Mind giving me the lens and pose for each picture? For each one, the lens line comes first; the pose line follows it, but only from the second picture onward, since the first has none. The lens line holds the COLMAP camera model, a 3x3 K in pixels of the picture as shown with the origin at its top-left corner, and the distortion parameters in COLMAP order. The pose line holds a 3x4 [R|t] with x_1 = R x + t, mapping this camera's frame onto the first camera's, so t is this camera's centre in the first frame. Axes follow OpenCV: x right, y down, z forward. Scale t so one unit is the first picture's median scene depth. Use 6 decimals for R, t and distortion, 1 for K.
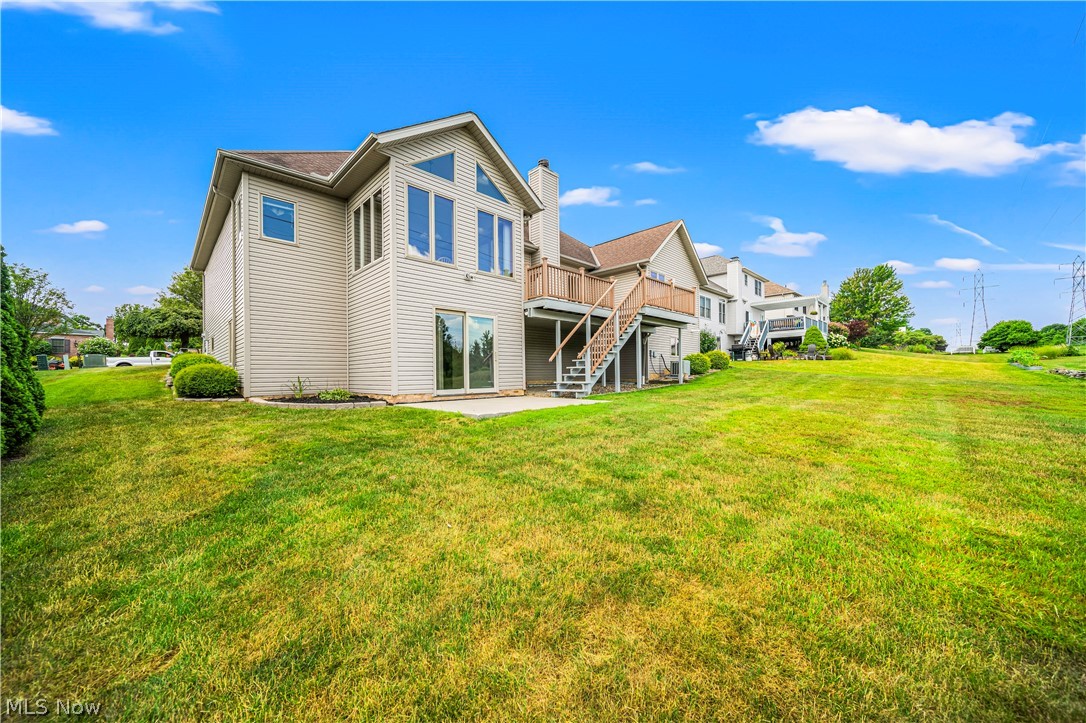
lens RADIAL K [[381.9, 0, 544.7], [0, 381.9, 369.2], [0, 0, 1]] dist [-0.001218, -0.000254]
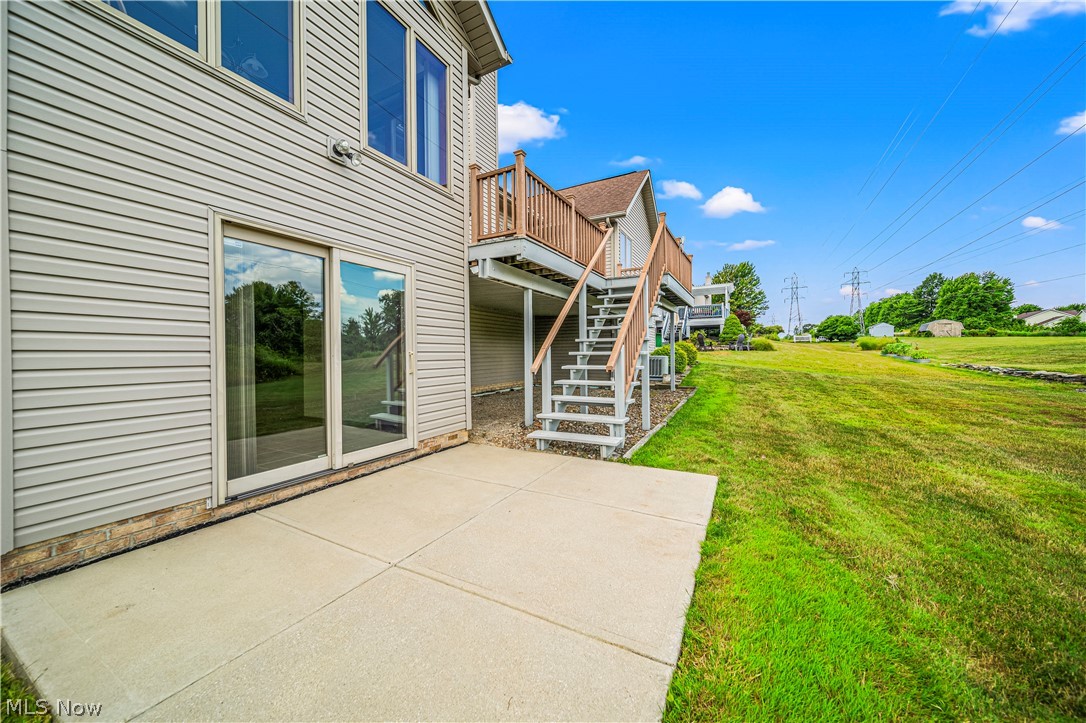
lens RADIAL K [[381.9, 0, 536.3], [0, 381.9, 357.0], [0, 0, 1]] dist [-0.001218, -0.000254]
pose [[0.965129, 0.004376, 0.261737, -0.097546], [-0.009018, 0.999823, 0.016535, -0.045413], [-0.261618, -0.018319, 0.964998, 0.514334]]
